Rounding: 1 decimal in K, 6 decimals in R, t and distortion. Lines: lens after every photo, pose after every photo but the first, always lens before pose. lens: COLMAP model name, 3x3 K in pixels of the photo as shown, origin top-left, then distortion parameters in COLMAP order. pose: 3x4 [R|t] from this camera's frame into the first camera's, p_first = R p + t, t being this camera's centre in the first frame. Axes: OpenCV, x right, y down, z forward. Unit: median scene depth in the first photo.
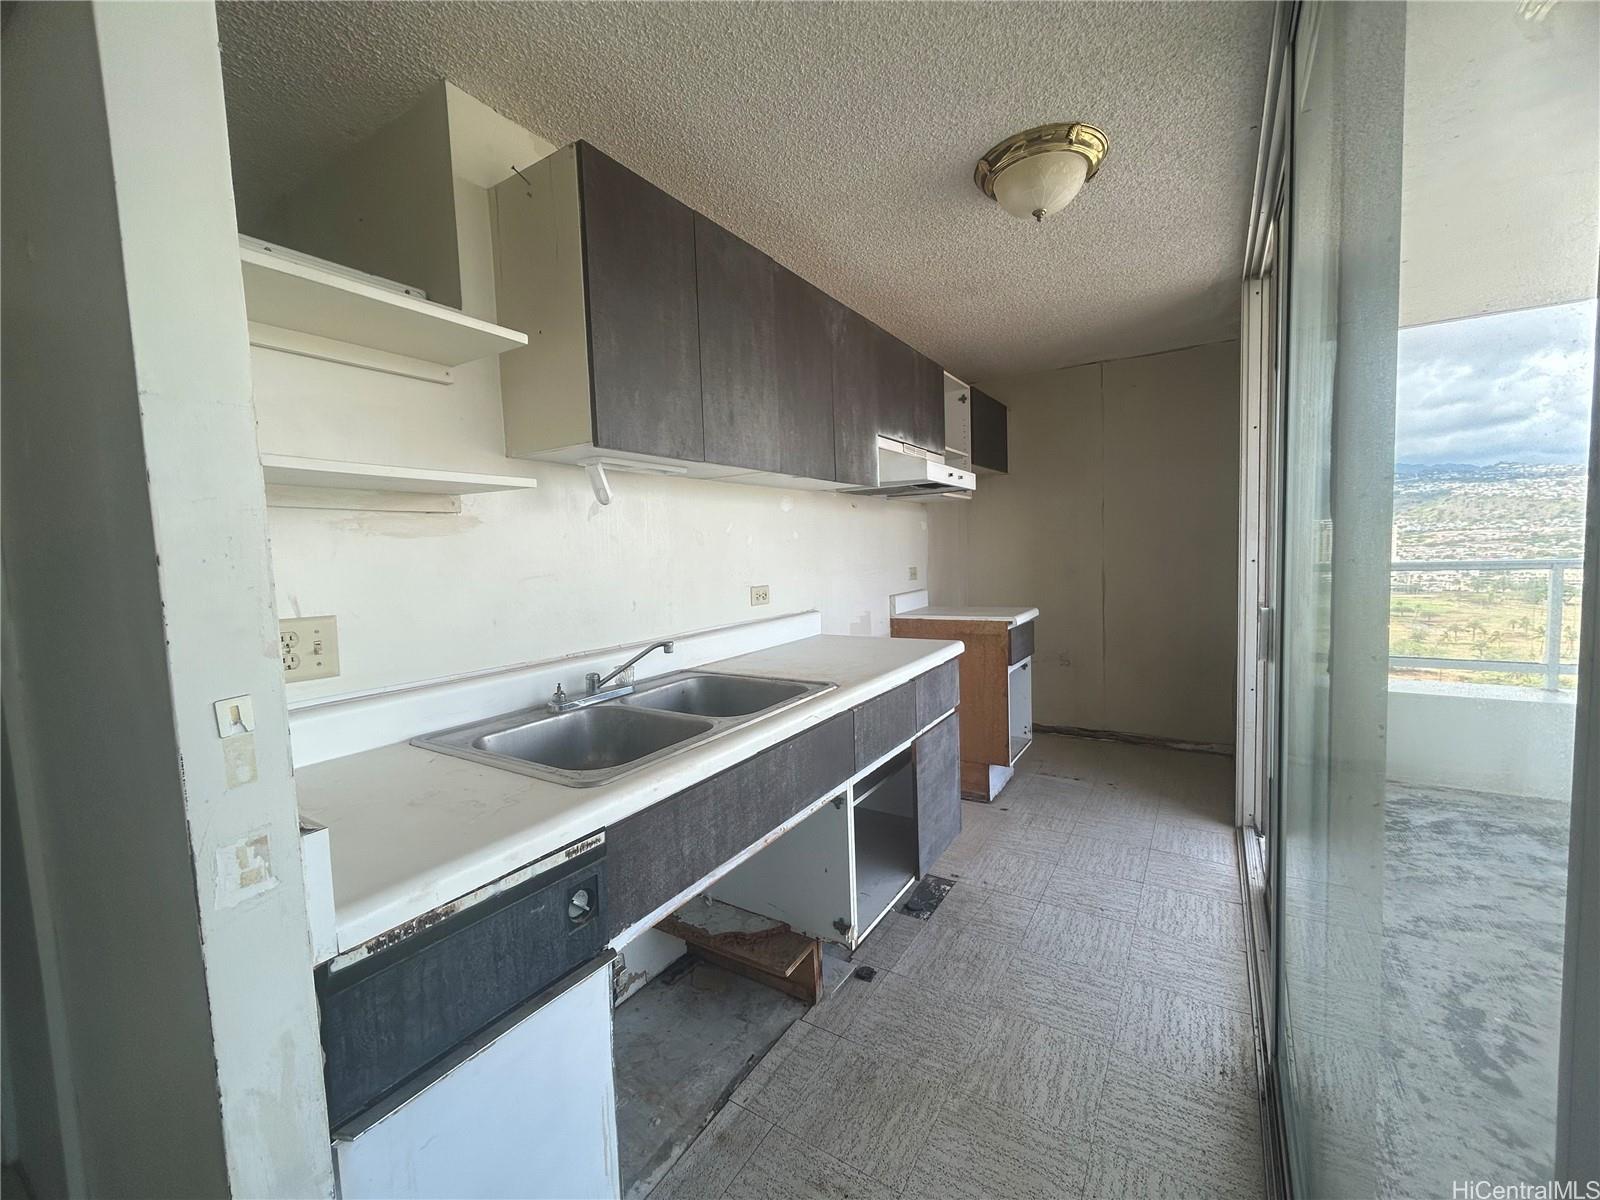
lens RADIAL K [[666.9, 0, 800.5], [0, 666.9, 595.3], [0, 0, 1]] dist [-0.002272, 0.001291]
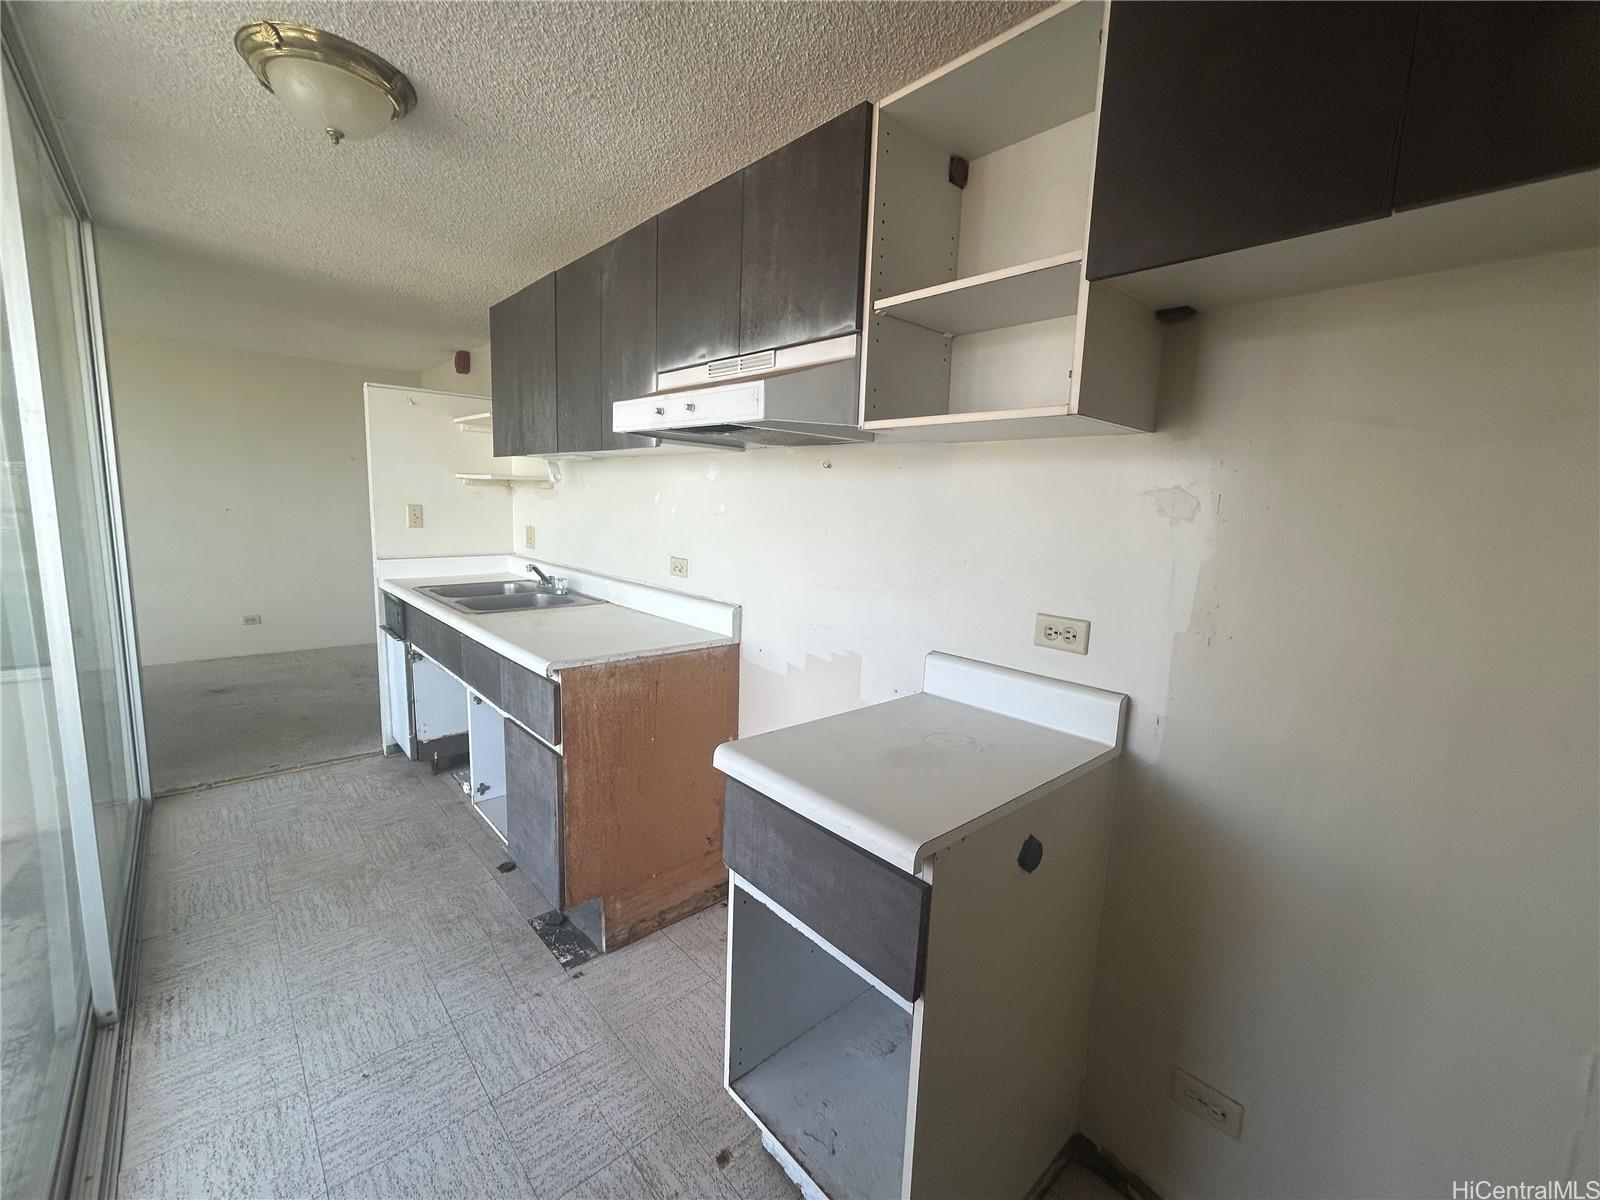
lens RADIAL K [[666.9, 0, 797.9], [0, 666.9, 595.3], [0, 0, 1]] dist [-0.002272, 0.001291]
pose [[-0.281290, 0.168048, -0.944794, 0.944933], [-0.081834, 0.976760, 0.198098, -0.192779], [0.956127, 0.133039, -0.261001, 1.630571]]
